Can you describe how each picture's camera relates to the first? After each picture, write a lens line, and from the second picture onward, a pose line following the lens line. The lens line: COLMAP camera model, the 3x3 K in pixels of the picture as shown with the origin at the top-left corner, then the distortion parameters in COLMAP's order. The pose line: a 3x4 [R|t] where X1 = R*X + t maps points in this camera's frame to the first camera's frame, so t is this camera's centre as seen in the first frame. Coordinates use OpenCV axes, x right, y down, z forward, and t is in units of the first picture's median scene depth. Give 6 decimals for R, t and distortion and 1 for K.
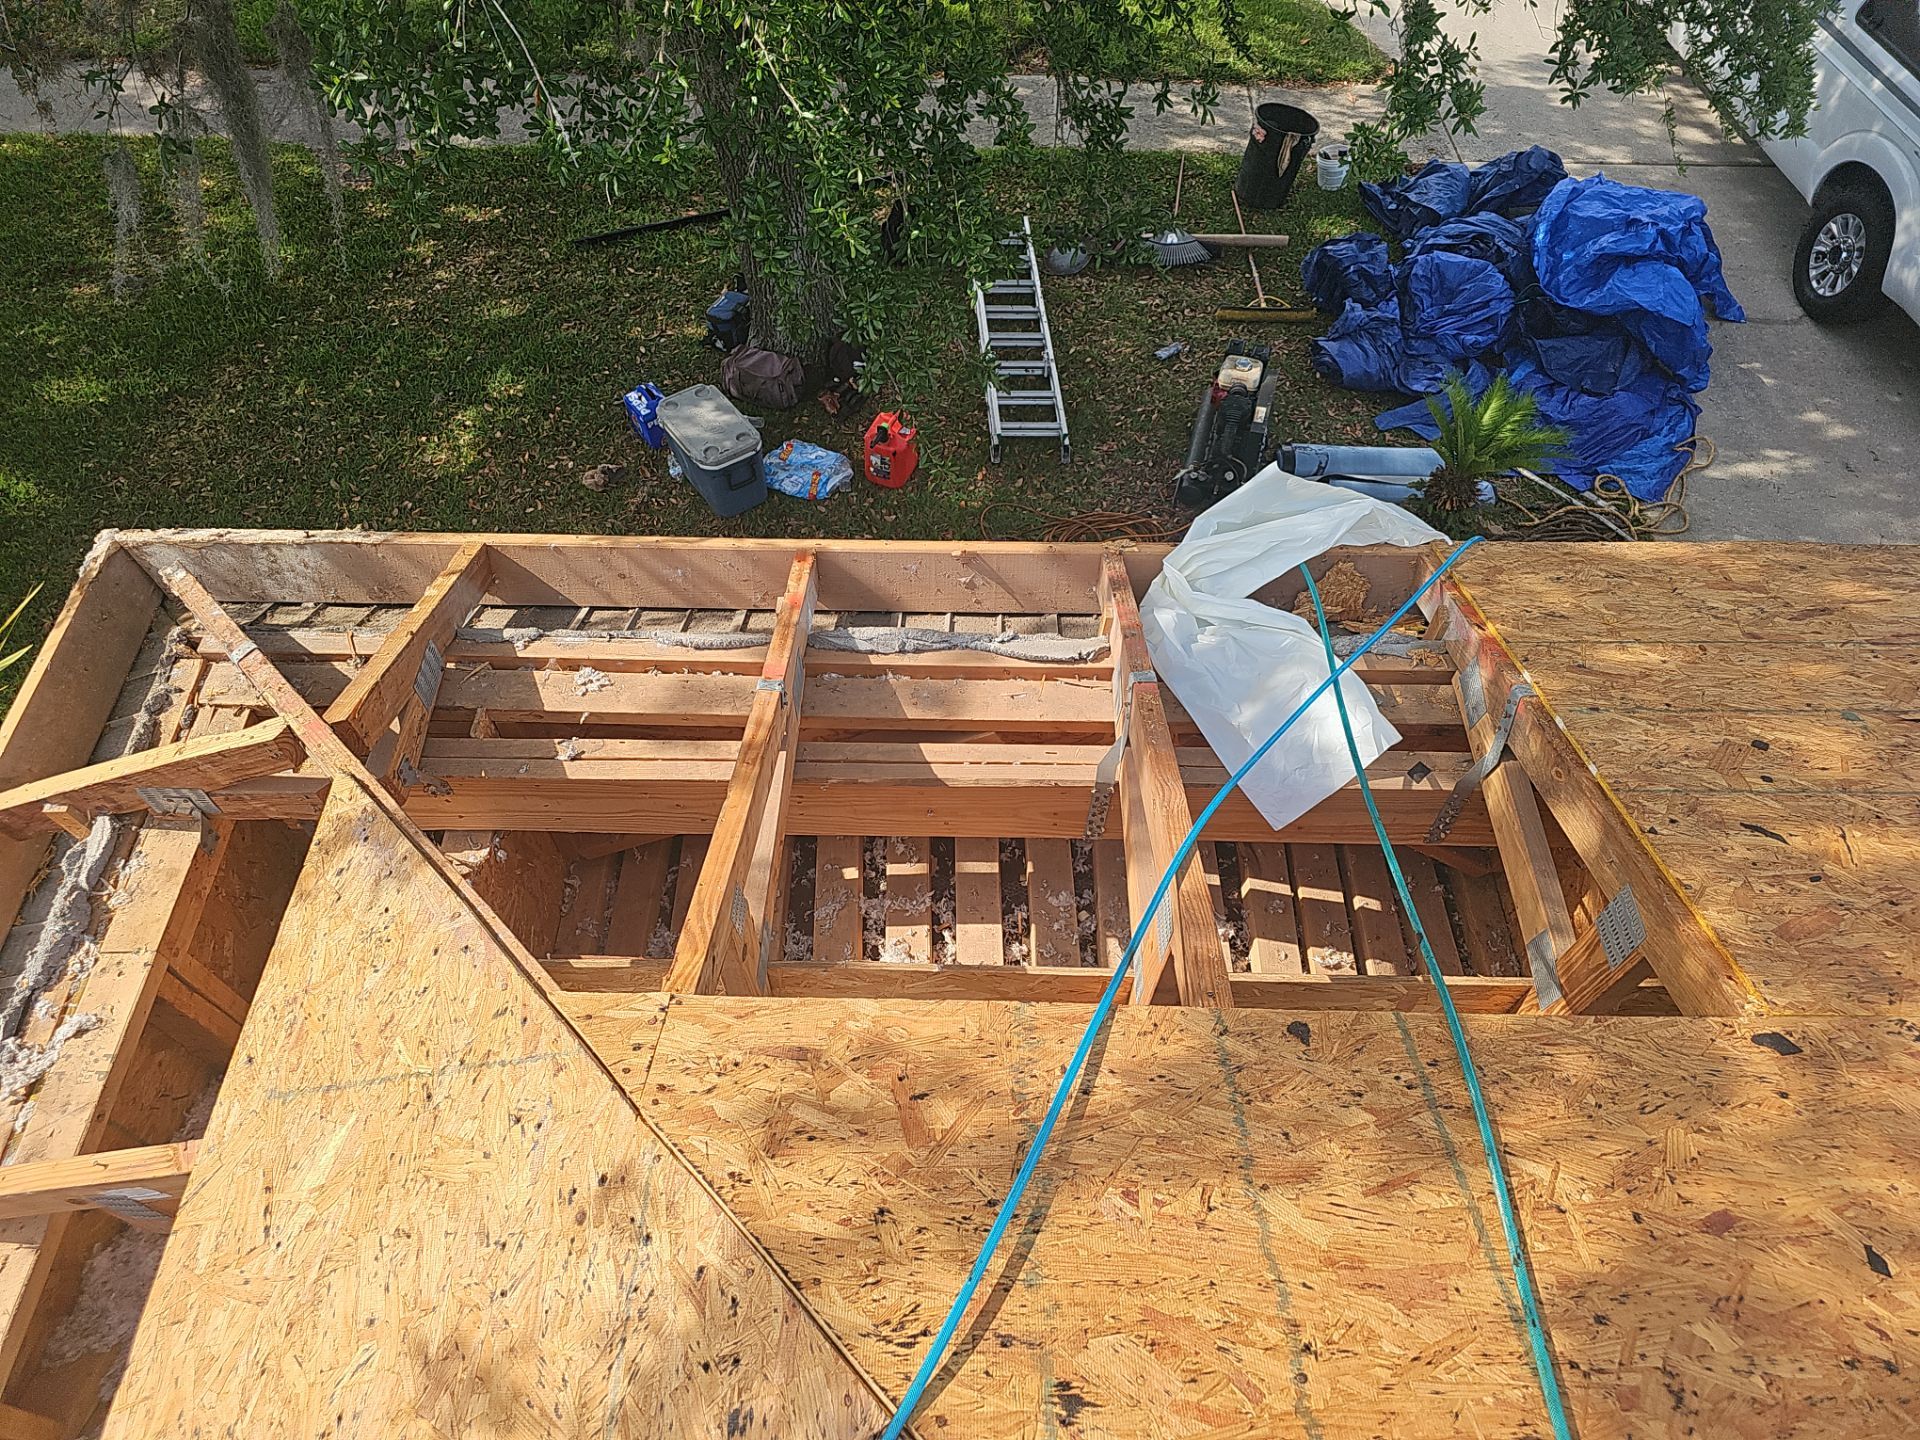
lens RADIAL K [[1250.8, 0, 951.4], [0, 1250.8, 724.2], [0, 0, 1]] dist [0.047357, -0.037848]
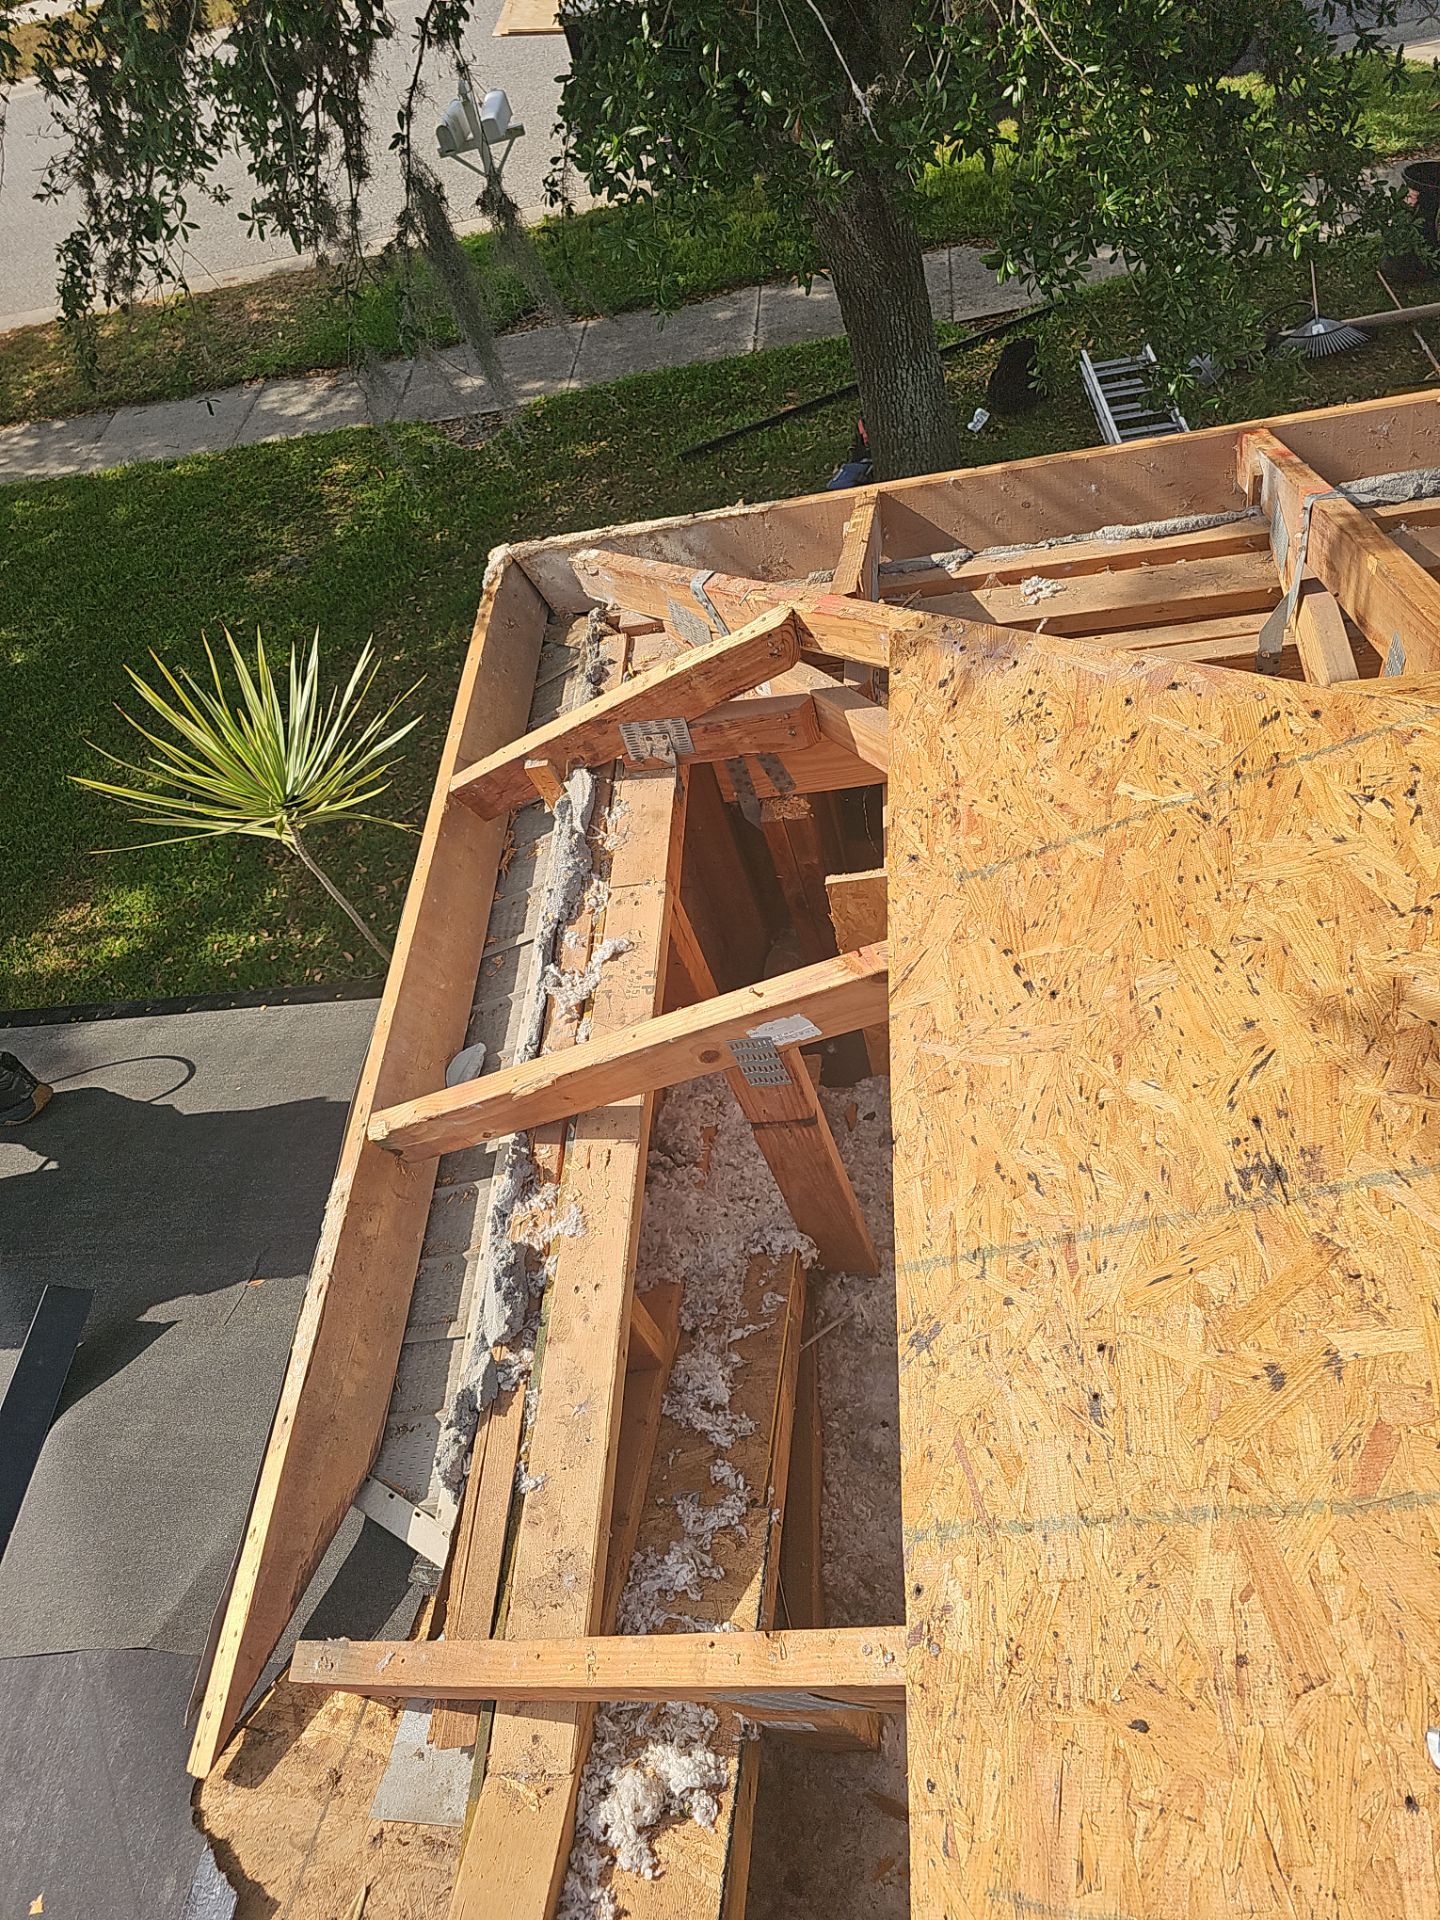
lens RADIAL K [[1249.8, 0, 721.5], [0, 1249.8, 969.7], [0, 0, 1]] dist [0.083915, -0.135985]
pose [[0.972308, -0.091484, -0.215052, -0.311823], [0.087474, 0.995770, -0.028110, 0.220288], [0.216714, 0.008520, 0.976198, 0.073333]]
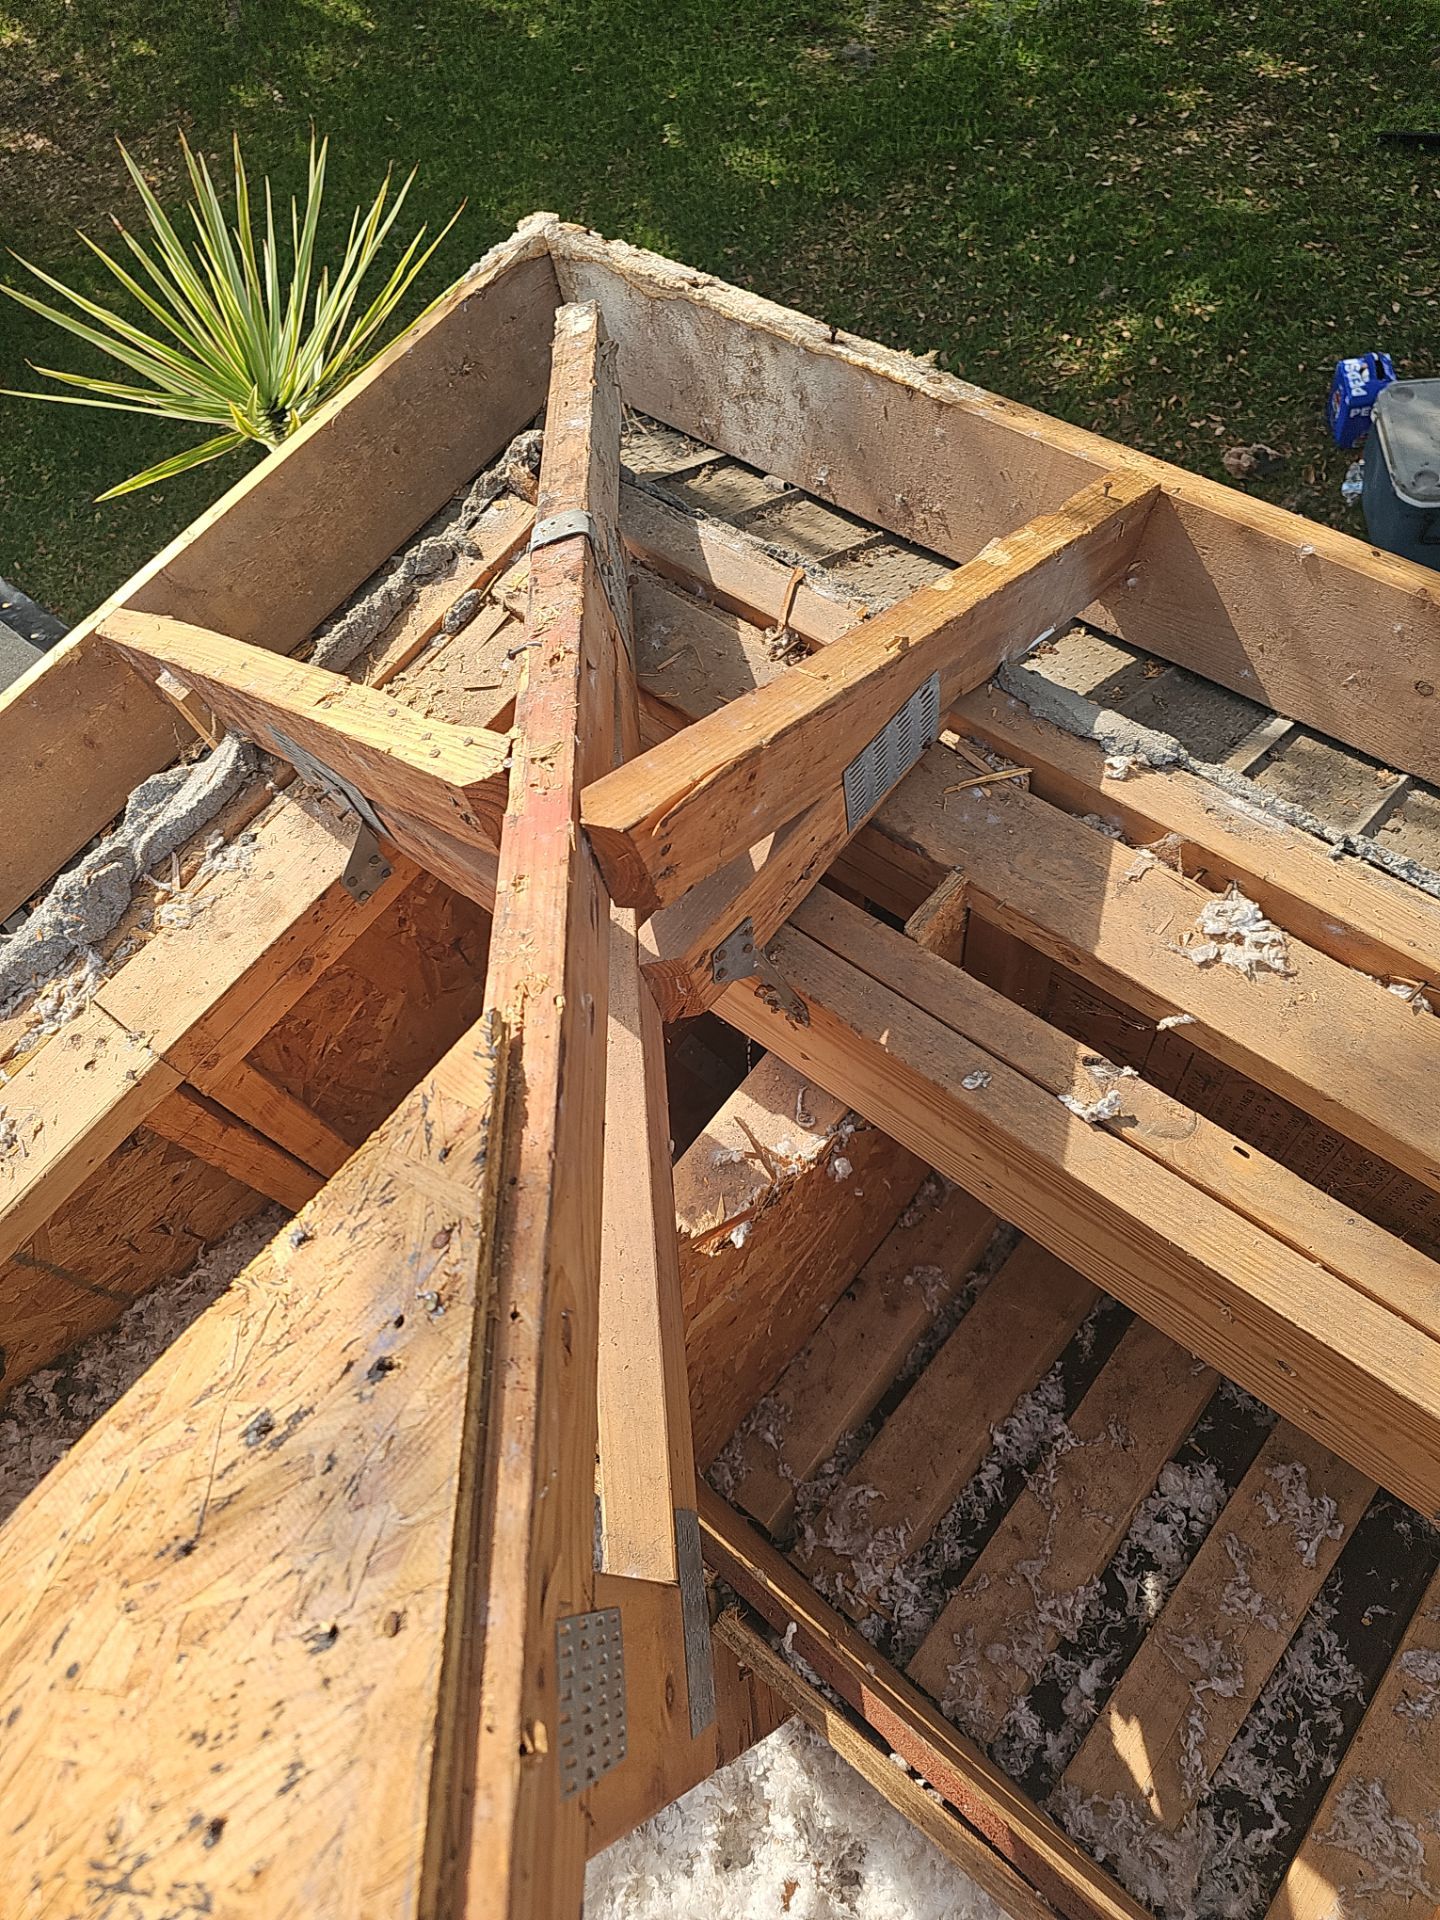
lens RADIAL K [[1250.8, 0, 709.9], [0, 1250.8, 961.8], [0, 0, 1]] dist [0.047357, -0.037848]
pose [[0.765446, 0.509275, -0.393359, -0.235882], [-0.424947, 0.859077, 0.285318, -0.063129], [0.483232, -0.051239, 0.873992, 0.544869]]
